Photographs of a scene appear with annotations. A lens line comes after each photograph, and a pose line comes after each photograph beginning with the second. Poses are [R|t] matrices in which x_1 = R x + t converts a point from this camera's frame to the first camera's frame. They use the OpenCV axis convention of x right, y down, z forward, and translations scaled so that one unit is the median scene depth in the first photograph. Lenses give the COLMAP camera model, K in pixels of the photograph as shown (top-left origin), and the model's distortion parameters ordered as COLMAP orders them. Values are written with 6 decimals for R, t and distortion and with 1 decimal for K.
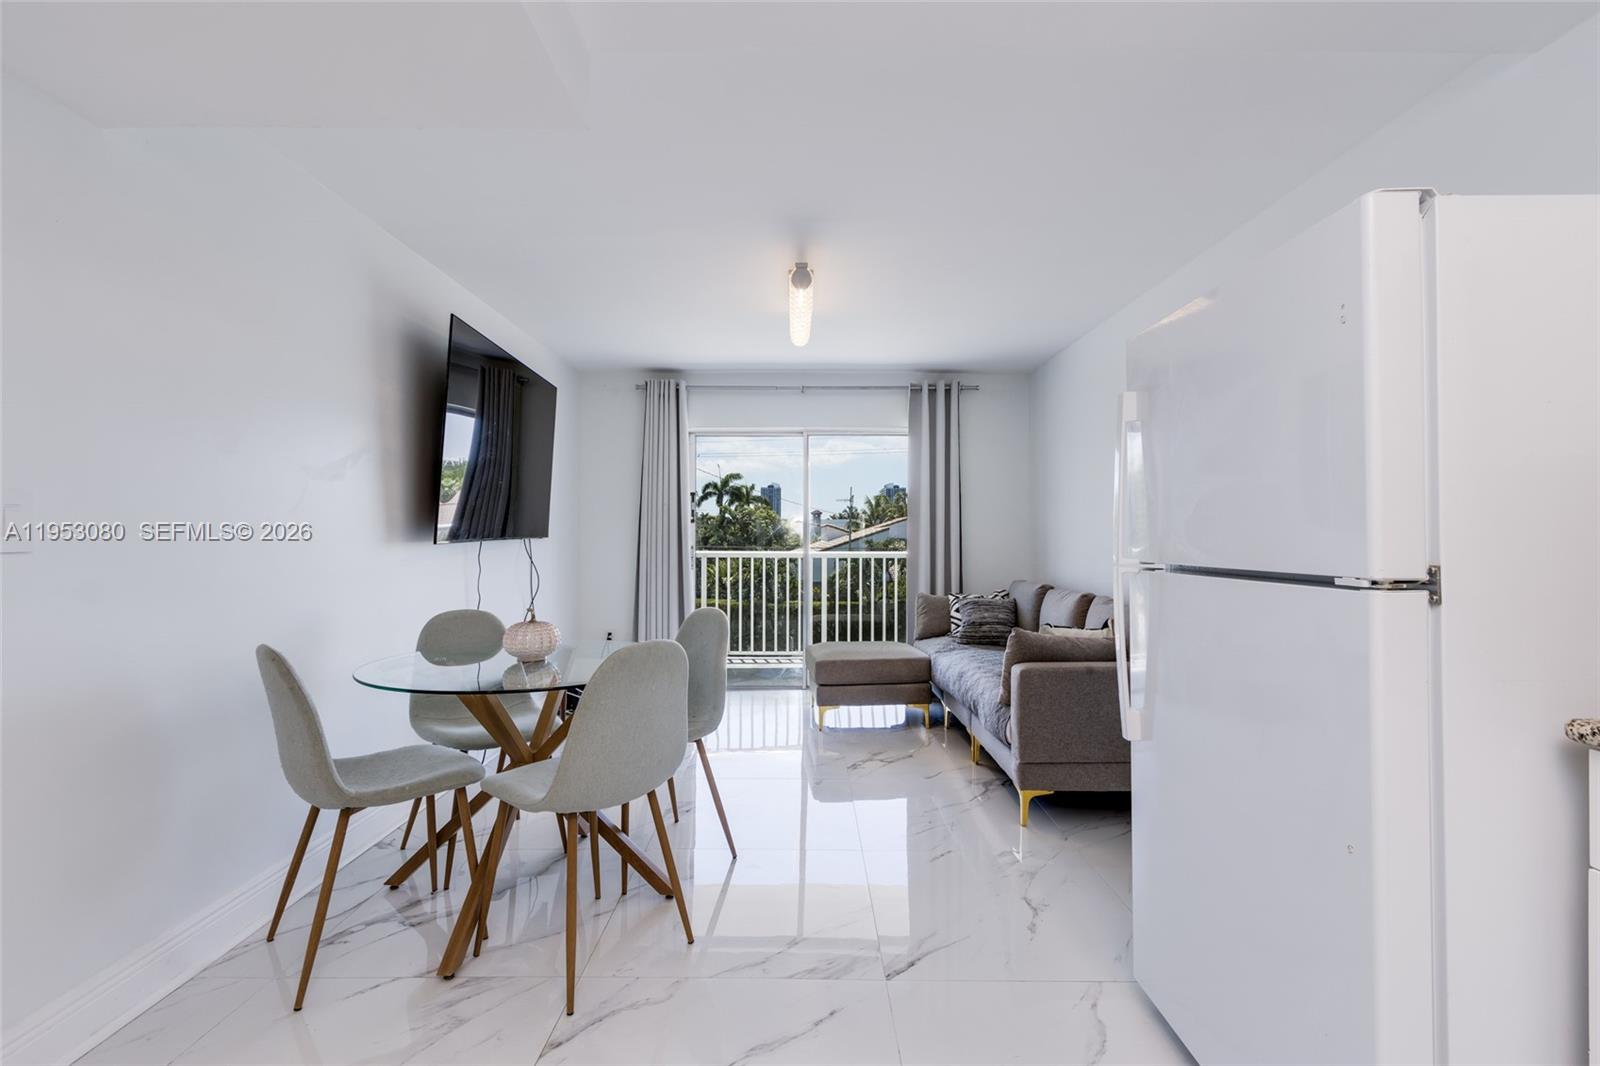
lens RADIAL K [[736.9, 0, 789.5], [0, 736.9, 529.9], [0, 0, 1]] dist [0.005673, -0.001362]
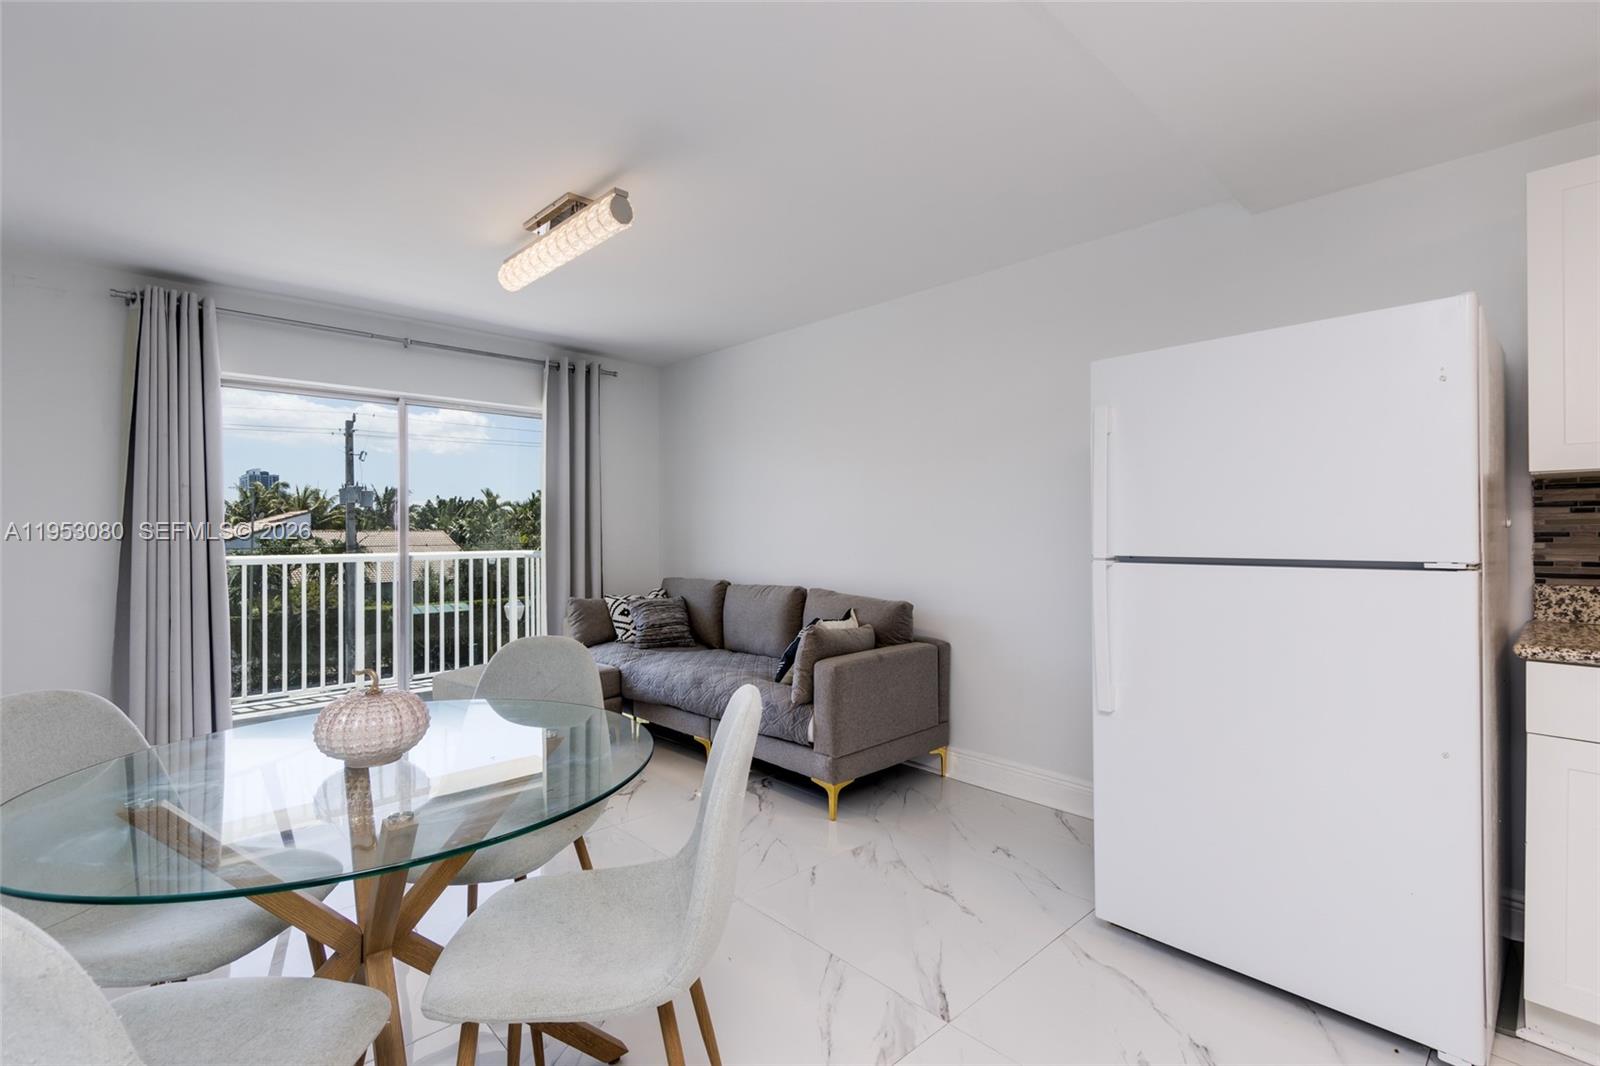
lens RADIAL K [[736.9, 0, 795.1], [0, 736.9, 526.8], [0, 0, 1]] dist [0.005673, -0.001362]
pose [[0.723063, -0.001083, 0.690781, -0.268933], [-0.000772, 0.999997, 0.002375, -0.001604], [-0.690781, -0.002251, 0.723060, 0.199512]]
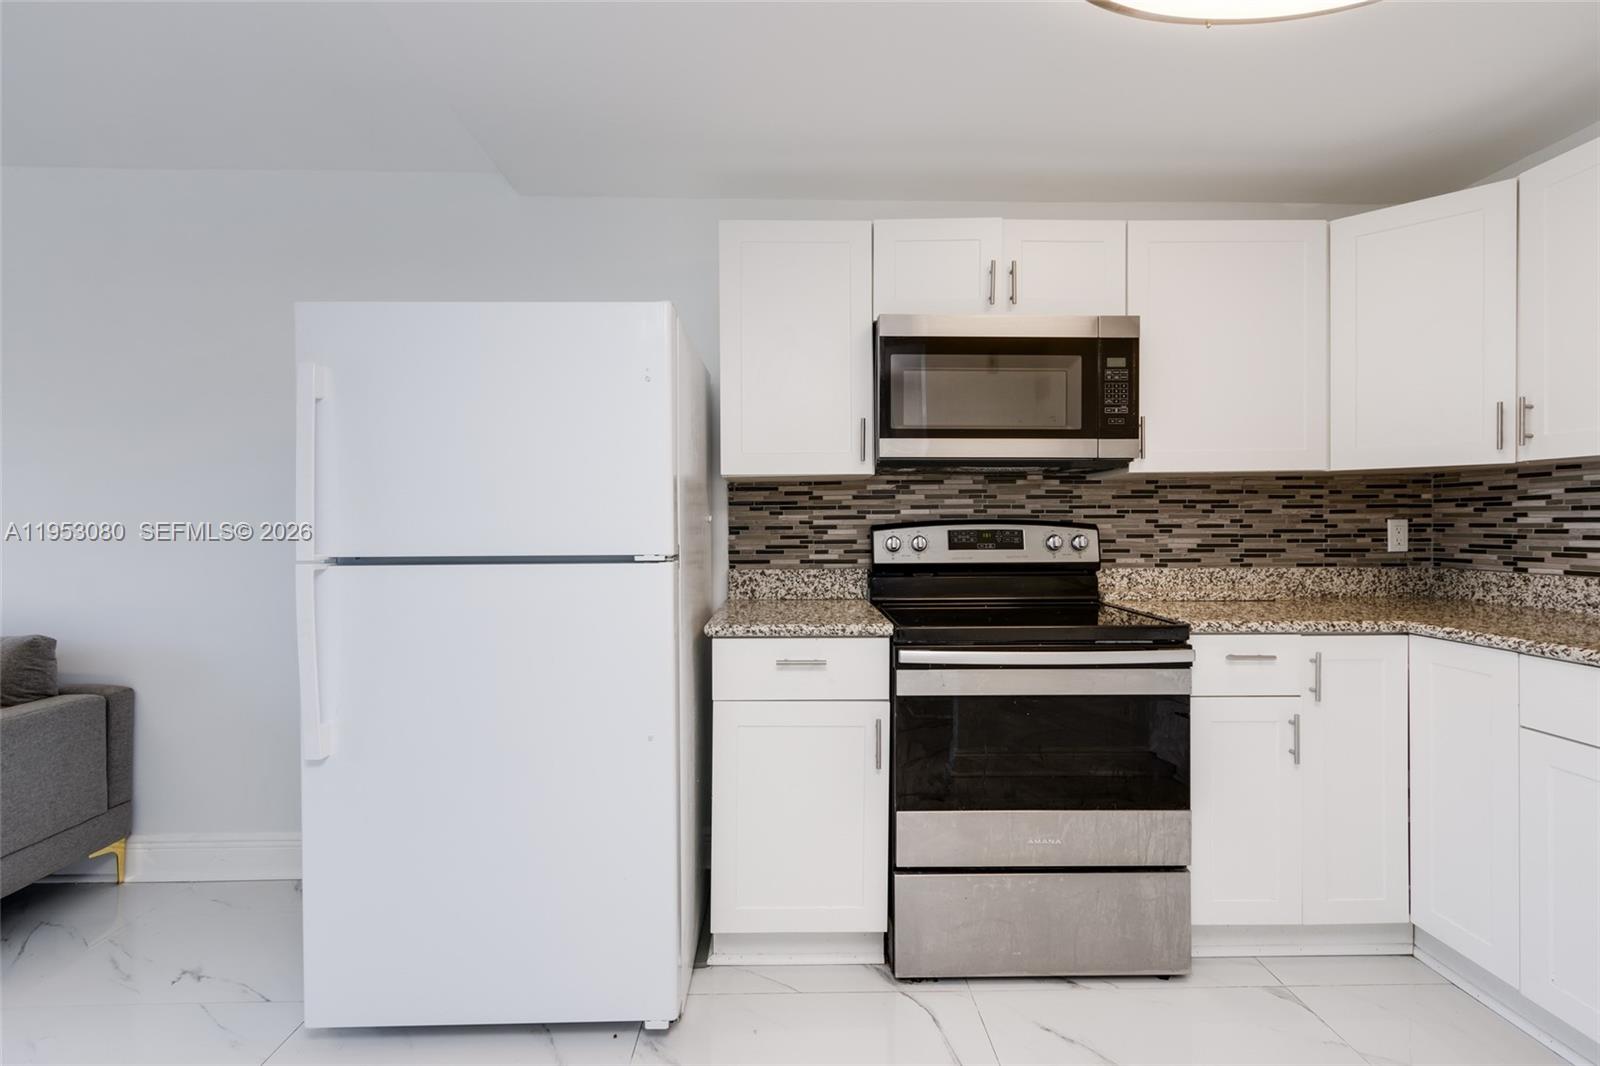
lens RADIAL K [[736.9, 0, 803.6], [0, 736.9, 528.6], [0, 0, 1]] dist [0.005673, -0.001362]
pose [[-0.030560, -0.008091, 0.999500, -0.174455], [-0.004316, 0.999959, 0.007963, -0.000526], [-0.999524, -0.004070, -0.030594, 0.175993]]
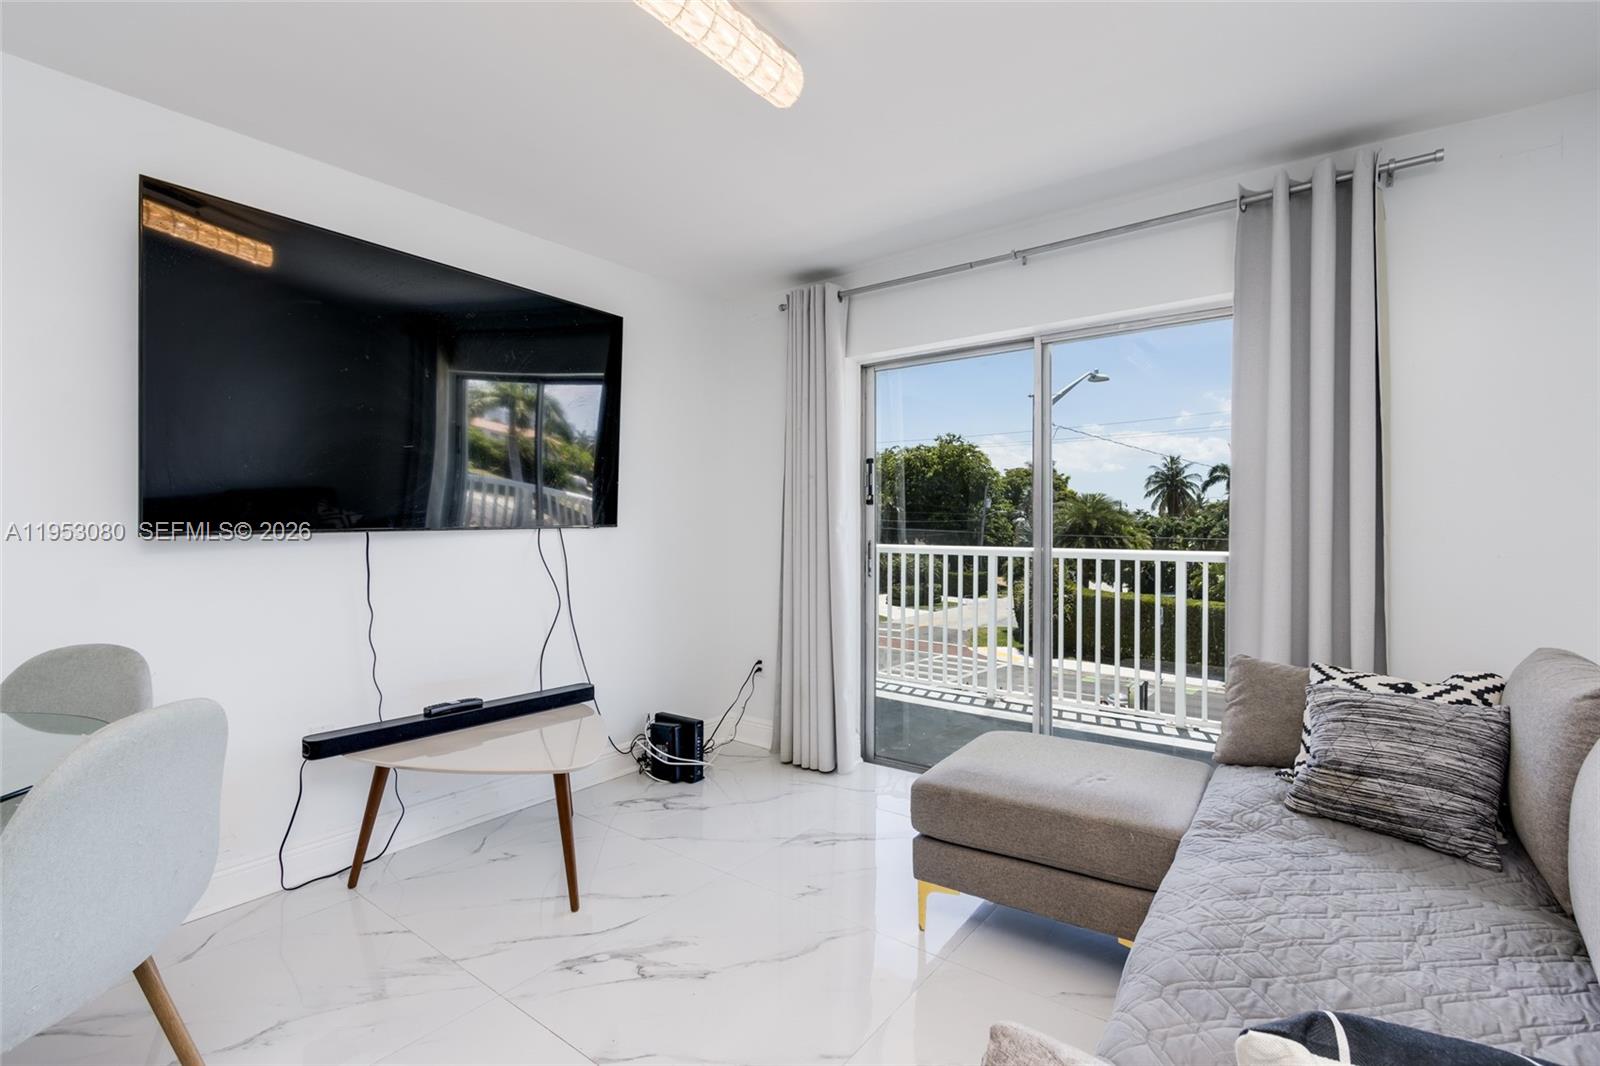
lens RADIAL K [[736.9, 0, 798.2], [0, 736.9, 513.6], [0, 0, 1]] dist [0.005673, -0.001362]
pose [[0.806927, 0.000231, -0.590651, 0.252515], [-0.004430, 0.999974, -0.005661, 0.006425], [0.590635, 0.007184, 0.806907, 0.552448]]
